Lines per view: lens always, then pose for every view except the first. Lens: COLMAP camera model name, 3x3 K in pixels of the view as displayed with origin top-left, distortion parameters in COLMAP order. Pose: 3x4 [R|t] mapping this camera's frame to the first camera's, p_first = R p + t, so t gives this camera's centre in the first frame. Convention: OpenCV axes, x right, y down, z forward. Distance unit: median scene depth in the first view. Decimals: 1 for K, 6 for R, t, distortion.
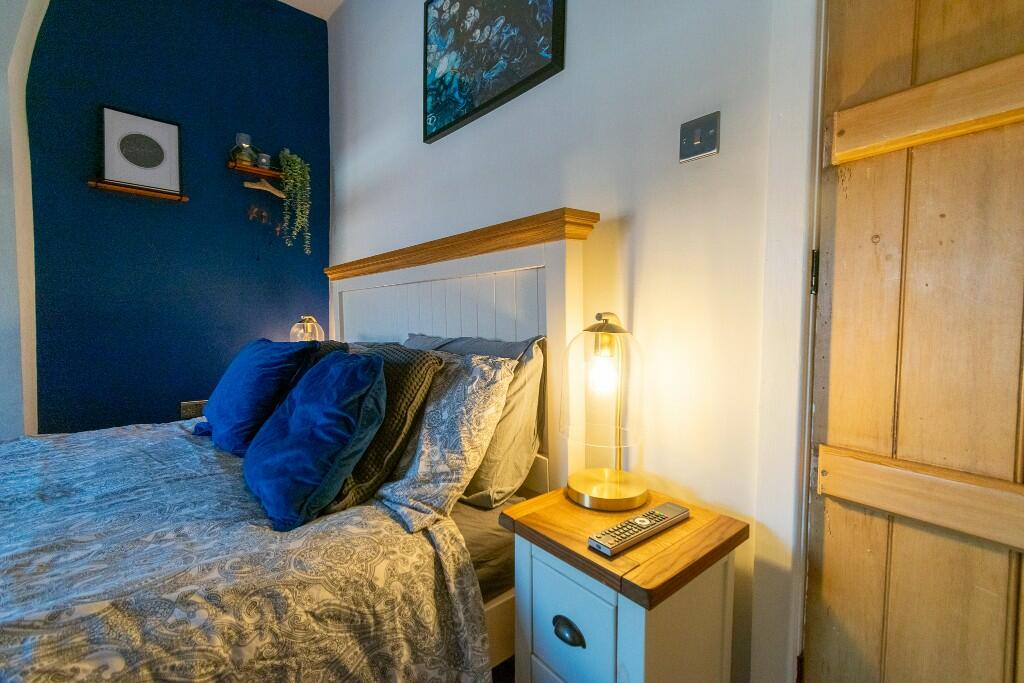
lens RADIAL K [[450.1, 0, 515.0], [0, 450.1, 341.5], [0, 0, 1]] dist [0.000754, -0.000509]
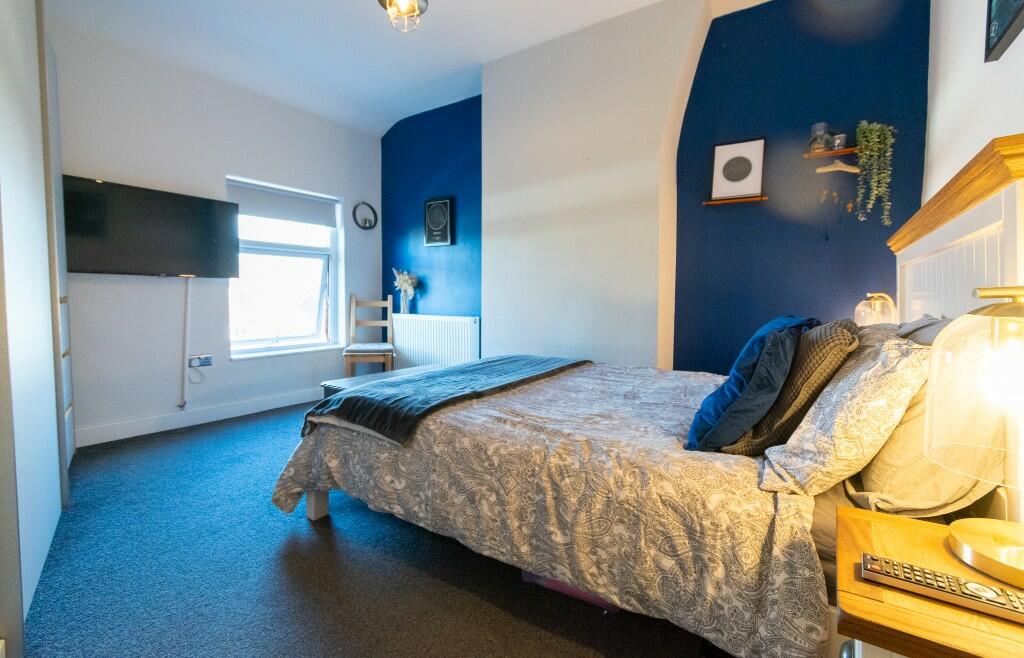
lens RADIAL K [[447.8, 0, 515.2], [0, 447.8, 317.8], [0, 0, 1]] dist [-0.000675, -0.000007]
pose [[0.263341, 0.041462, -0.963811, 0.646112], [-0.043901, 0.998556, 0.030962, -0.005671], [0.963703, 0.034158, 0.264781, 0.104133]]
